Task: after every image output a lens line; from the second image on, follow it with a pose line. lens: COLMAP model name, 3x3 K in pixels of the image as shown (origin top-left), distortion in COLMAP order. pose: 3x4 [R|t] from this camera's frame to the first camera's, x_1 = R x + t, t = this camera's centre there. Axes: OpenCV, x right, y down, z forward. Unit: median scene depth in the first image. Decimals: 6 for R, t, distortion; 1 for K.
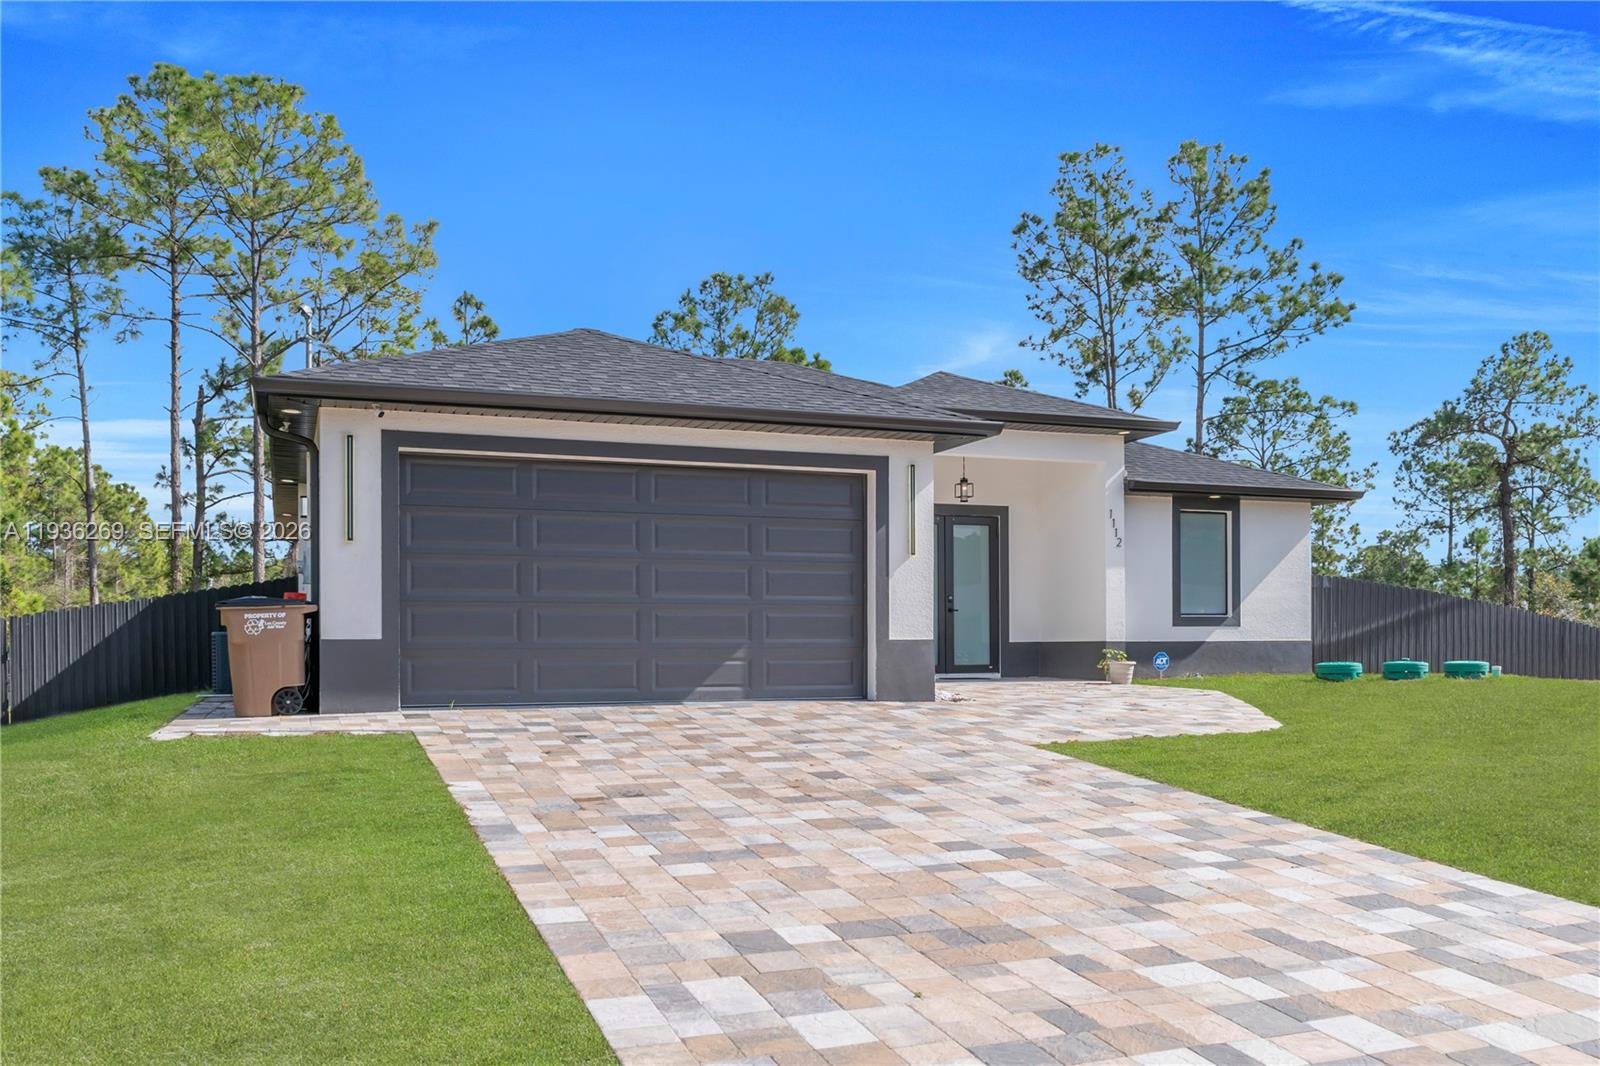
lens RADIAL K [[1382.8, 0, 813.9], [0, 1382.8, 615.2], [0, 0, 1]] dist [0.011472, 0.038445]
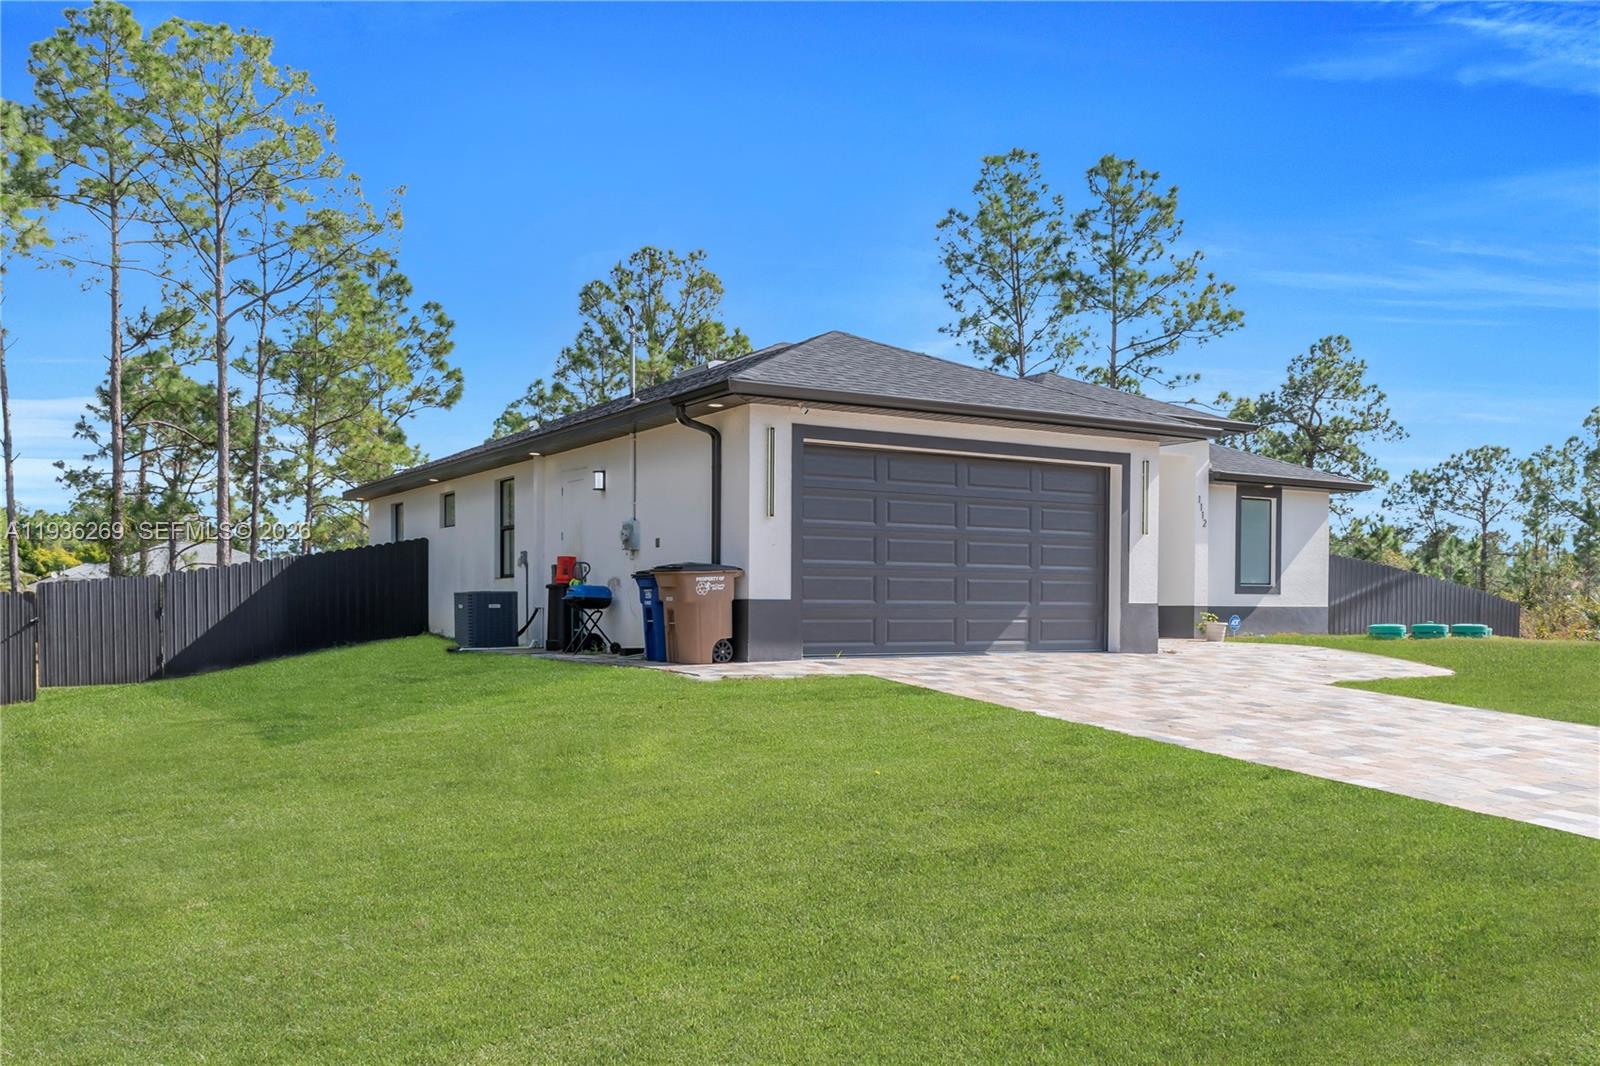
lens RADIAL K [[1382.8, 0, 809.5], [0, 1382.8, 602.2], [0, 0, 1]] dist [0.011472, 0.038445]
pose [[0.982911, 0.009310, 0.183845, -0.279442], [-0.012809, 0.999759, 0.017854, -0.000977], [-0.183634, -0.019904, 0.982793, -0.095049]]
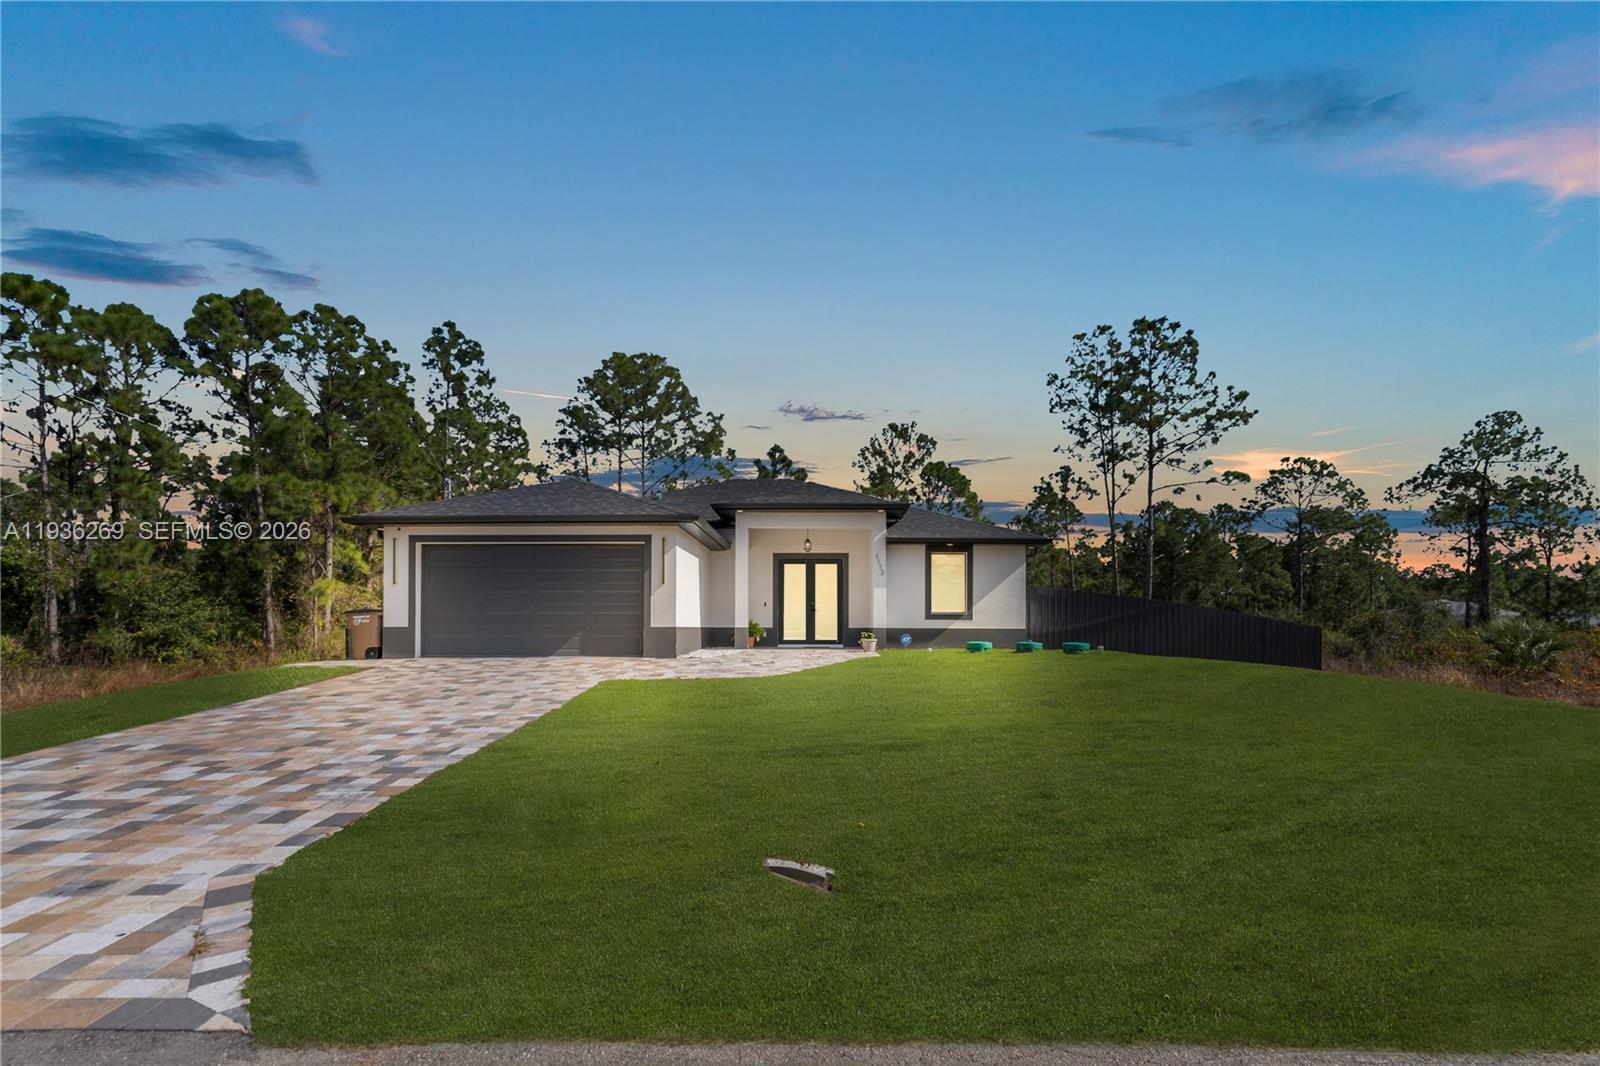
lens RADIAL K [[771.5, 0, 806.6], [0, 771.5, 616.0], [0, 0, 1]] dist [0.010072, -0.000194]
pose [[0.931779, 0.001493, -0.363022, 0.409890], [0.001191, 0.999974, 0.007168, -0.004373], [0.363023, -0.007112, 0.931753, 0.031183]]
